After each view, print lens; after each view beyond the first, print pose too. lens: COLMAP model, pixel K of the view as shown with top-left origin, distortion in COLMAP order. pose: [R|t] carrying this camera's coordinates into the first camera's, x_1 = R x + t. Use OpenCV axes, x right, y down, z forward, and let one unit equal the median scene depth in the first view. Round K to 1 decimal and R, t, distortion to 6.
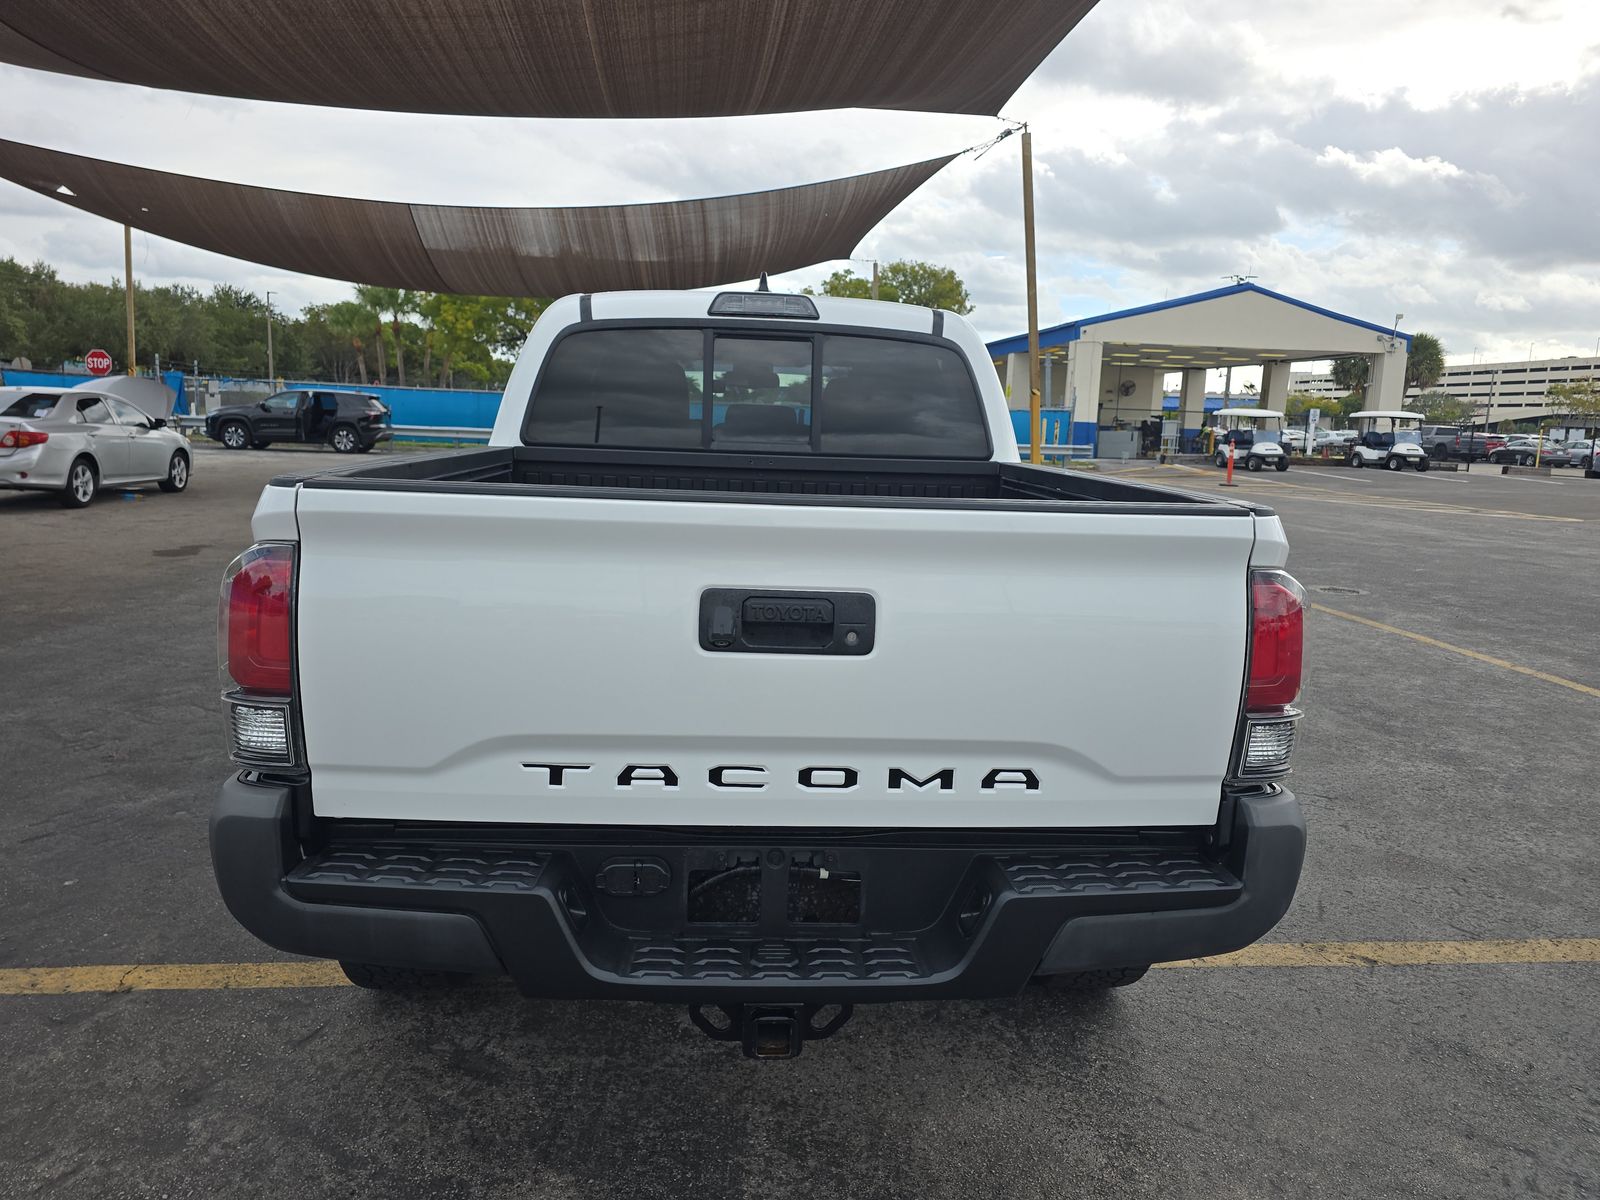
lens RADIAL K [[1092.1, 0, 787.8], [0, 1092.1, 599.2], [0, 0, 1]] dist [0.075952, -0.000865]
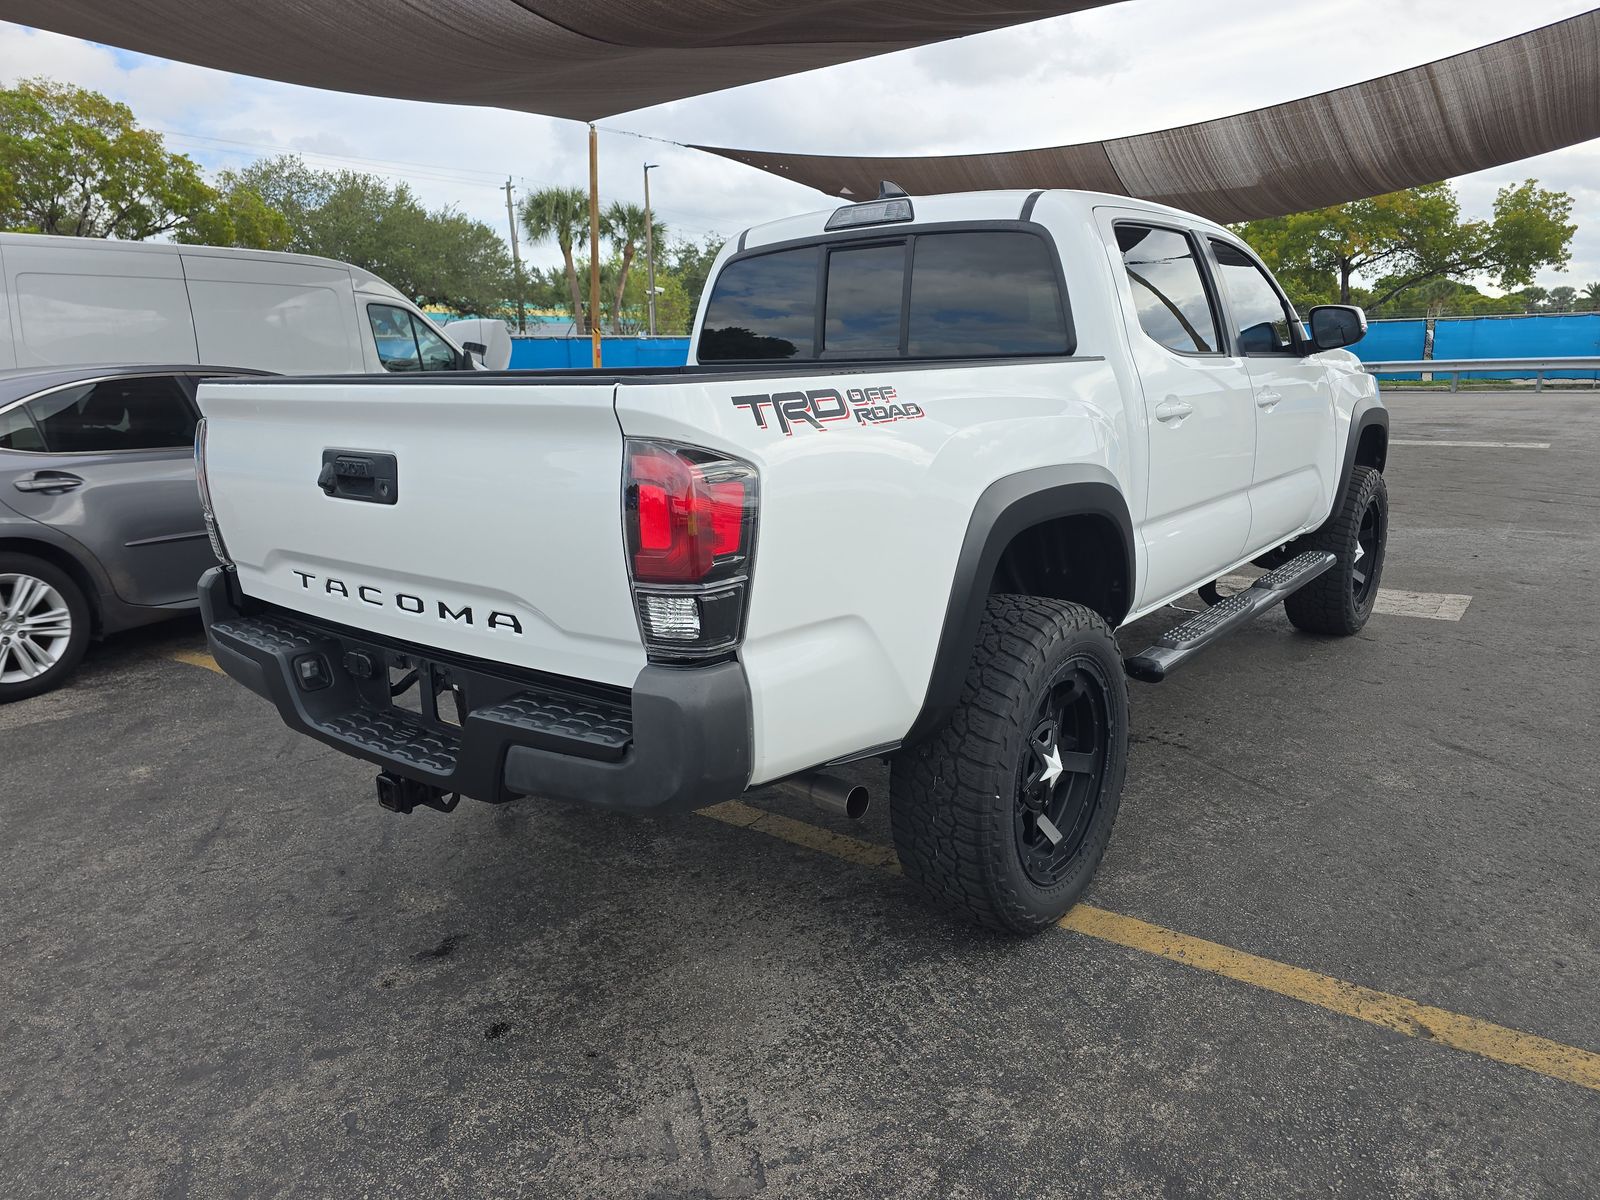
lens RADIAL K [[1092.1, 0, 787.8], [0, 1092.1, 599.2], [0, 0, 1]] dist [0.075952, -0.000865]
pose [[0.728986, 0.097207, -0.677591, 1.216315], [-0.064118, 0.995210, 0.073792, 0.034704], [0.681519, -0.010347, 0.731727, 0.356687]]
